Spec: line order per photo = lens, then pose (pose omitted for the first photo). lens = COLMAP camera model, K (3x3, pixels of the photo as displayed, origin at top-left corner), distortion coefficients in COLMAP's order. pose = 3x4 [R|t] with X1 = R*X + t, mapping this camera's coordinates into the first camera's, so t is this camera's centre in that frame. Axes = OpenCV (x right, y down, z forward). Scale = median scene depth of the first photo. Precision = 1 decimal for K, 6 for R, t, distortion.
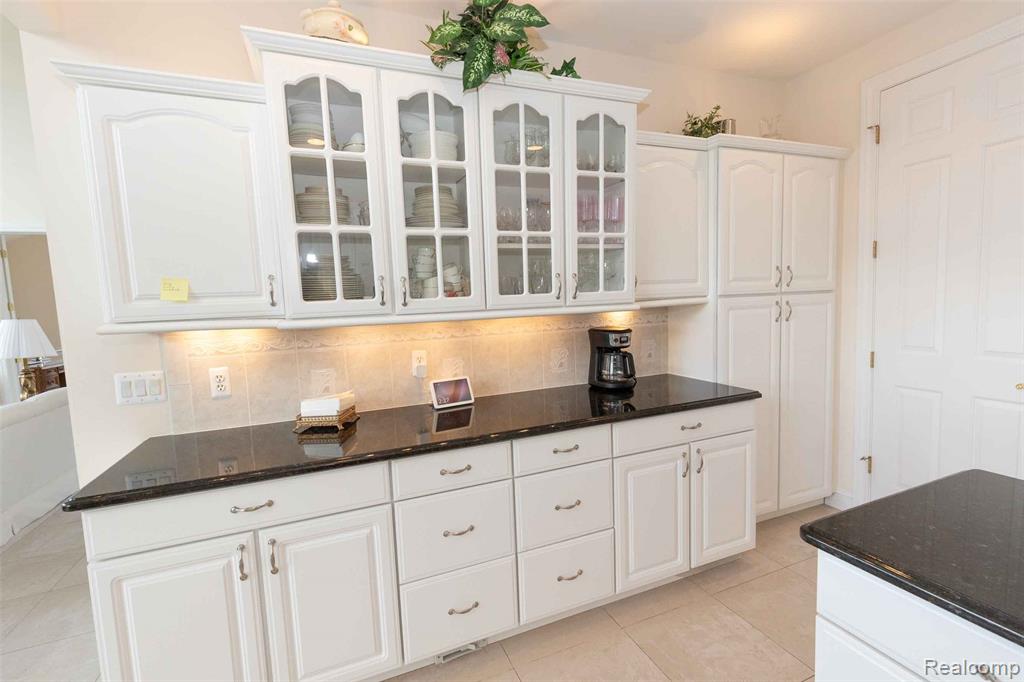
lens RADIAL K [[454.6, 0, 508.8], [0, 454.6, 337.7], [0, 0, 1]] dist [-0.002138, 0.000911]
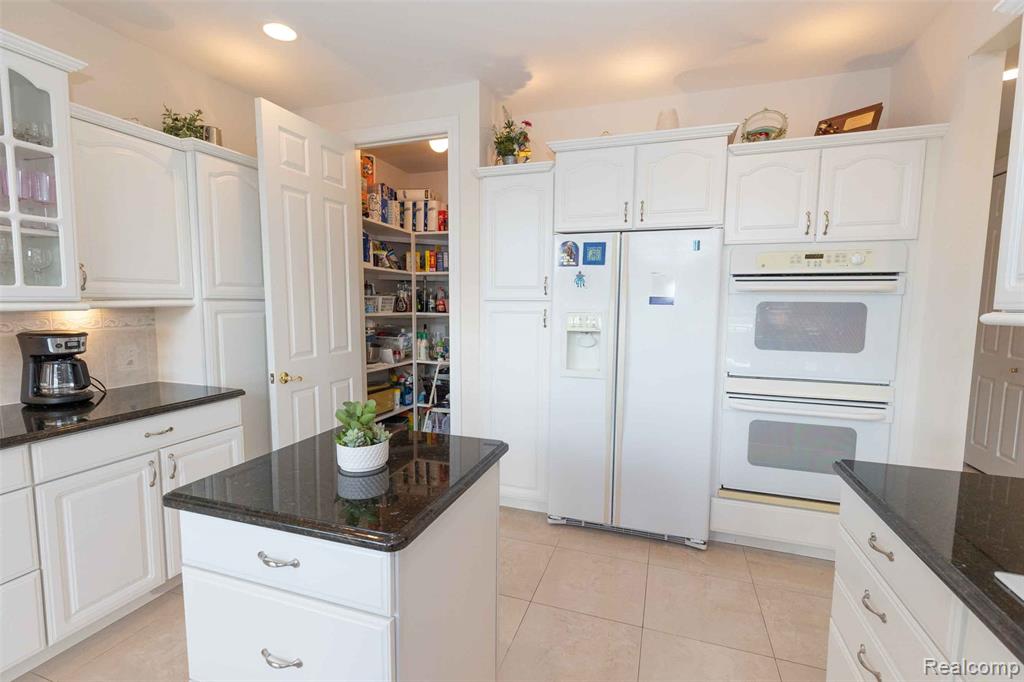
lens RADIAL K [[454.6, 0, 515.1], [0, 454.6, 341.3], [0, 0, 1]] dist [-0.002138, 0.000911]
pose [[0.647229, -0.020771, 0.762012, 0.138764], [0.027541, 0.999613, 0.003856, 0.016761], [-0.761798, 0.018491, 0.647551, -0.177126]]
